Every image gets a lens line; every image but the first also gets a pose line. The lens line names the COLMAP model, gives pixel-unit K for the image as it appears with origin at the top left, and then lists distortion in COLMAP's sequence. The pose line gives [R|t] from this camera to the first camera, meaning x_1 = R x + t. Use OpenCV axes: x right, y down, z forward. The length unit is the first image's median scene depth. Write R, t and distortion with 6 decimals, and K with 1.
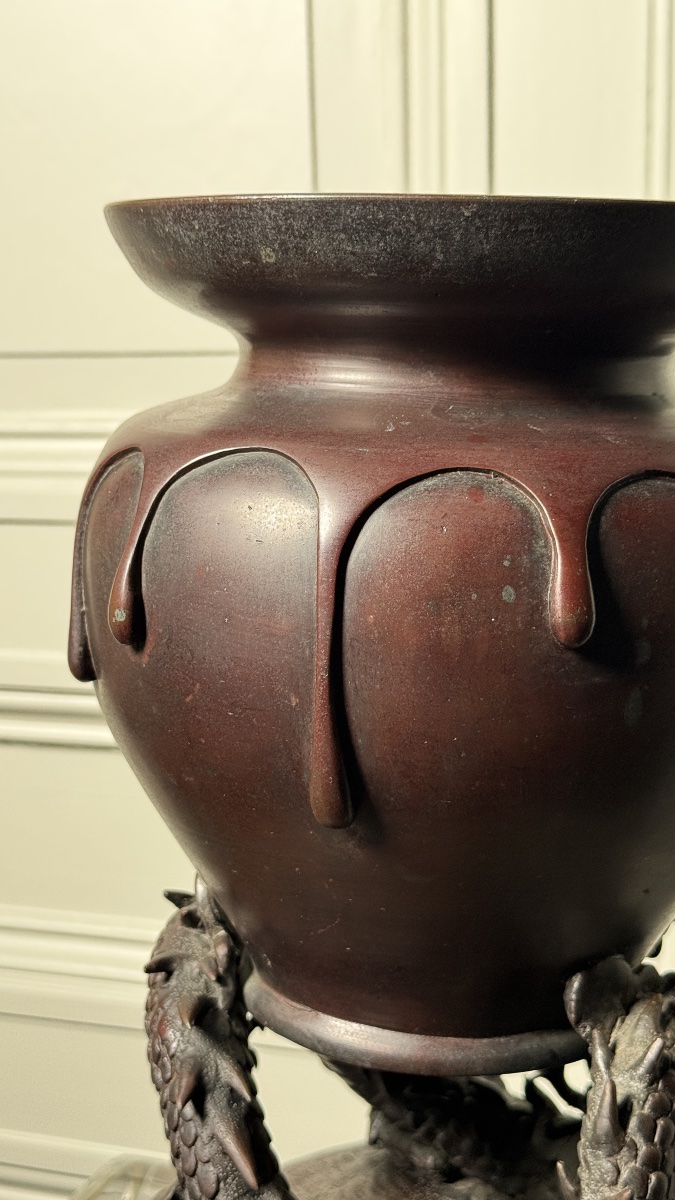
lens RADIAL K [[1715.8, 0, 335.4], [0, 1715.8, 607.3], [0, 0, 1]] dist [0.121491, 0.000000]
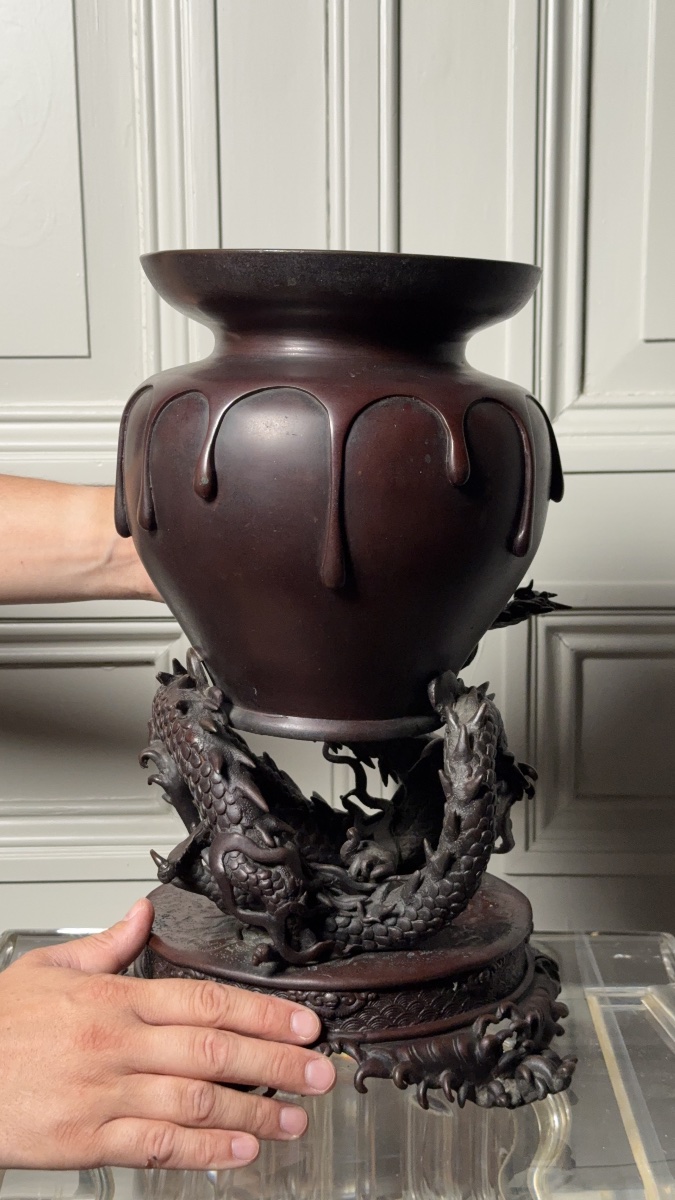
lens RADIAL K [[1673.3, 0, 339.2], [0, 1673.3, 597.2], [0, 0, 1]] dist [0.164683, 0.000000]
pose [[0.944190, -0.035115, 0.327525, -0.561077], [0.044652, 0.998768, -0.021643, 0.167680], [-0.326361, 0.035059, 0.944595, -0.681654]]
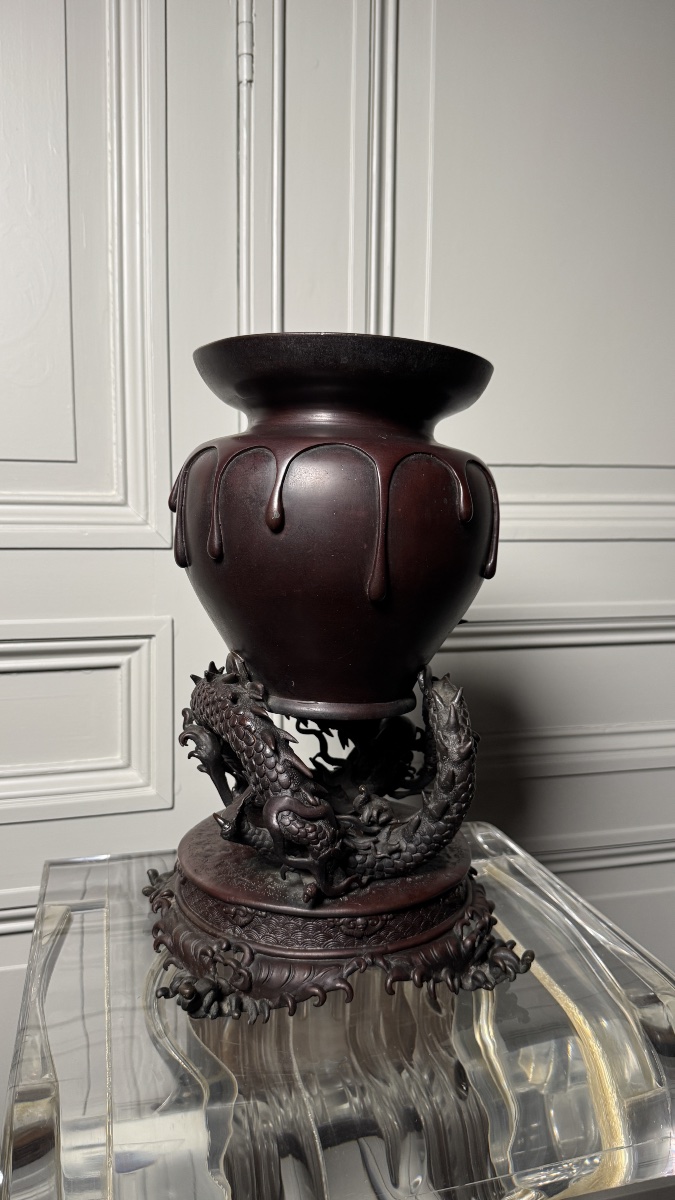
lens RADIAL K [[856.5, 0, 337.2], [0, 856.5, 596.8], [0, 0, 1]] dist [0.076736, -0.013434]
pose [[0.836414, -0.027221, 0.547422, -0.661440], [0.065885, 0.996517, -0.051115, 0.169996], [-0.544124, 0.078821, 0.835294, 0.034381]]
